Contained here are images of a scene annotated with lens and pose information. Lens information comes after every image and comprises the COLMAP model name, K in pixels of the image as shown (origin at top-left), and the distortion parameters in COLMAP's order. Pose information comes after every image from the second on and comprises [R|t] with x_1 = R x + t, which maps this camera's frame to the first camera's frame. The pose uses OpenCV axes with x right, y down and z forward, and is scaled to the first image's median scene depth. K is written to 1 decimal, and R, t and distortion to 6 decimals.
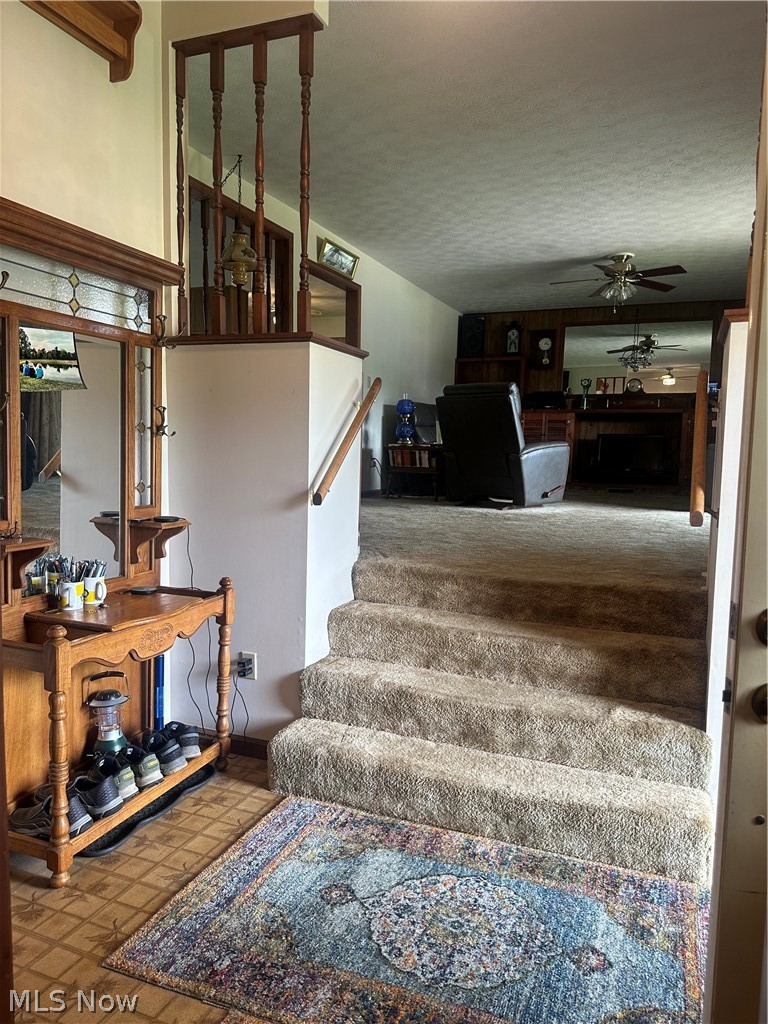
lens RADIAL K [[726.3, 0, 383.3], [0, 726.3, 515.4], [0, 0, 1]] dist [0.022268, -0.039226]
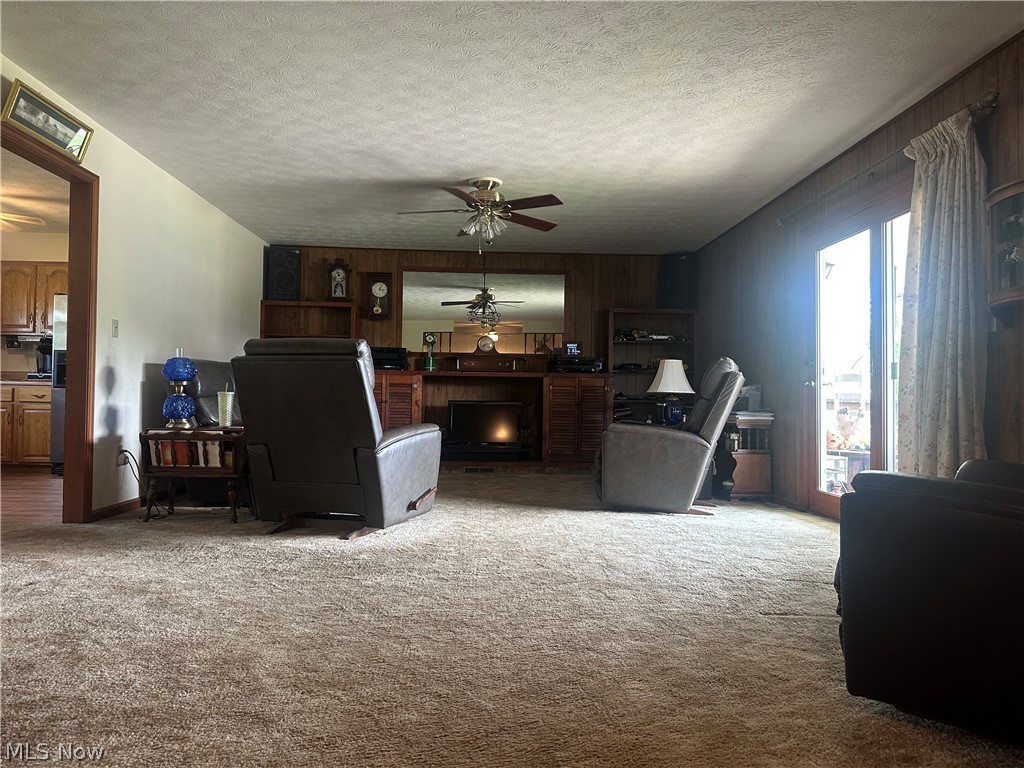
lens RADIAL K [[726.3, 0, 546.2], [0, 726.3, 395.4], [0, 0, 1]] dist [0.022268, -0.039226]
pose [[0.889915, -0.008310, 0.456051, 0.025853], [0.052482, 0.995059, -0.084280, -0.059176], [-0.453097, 0.098937, 0.885954, 0.306238]]
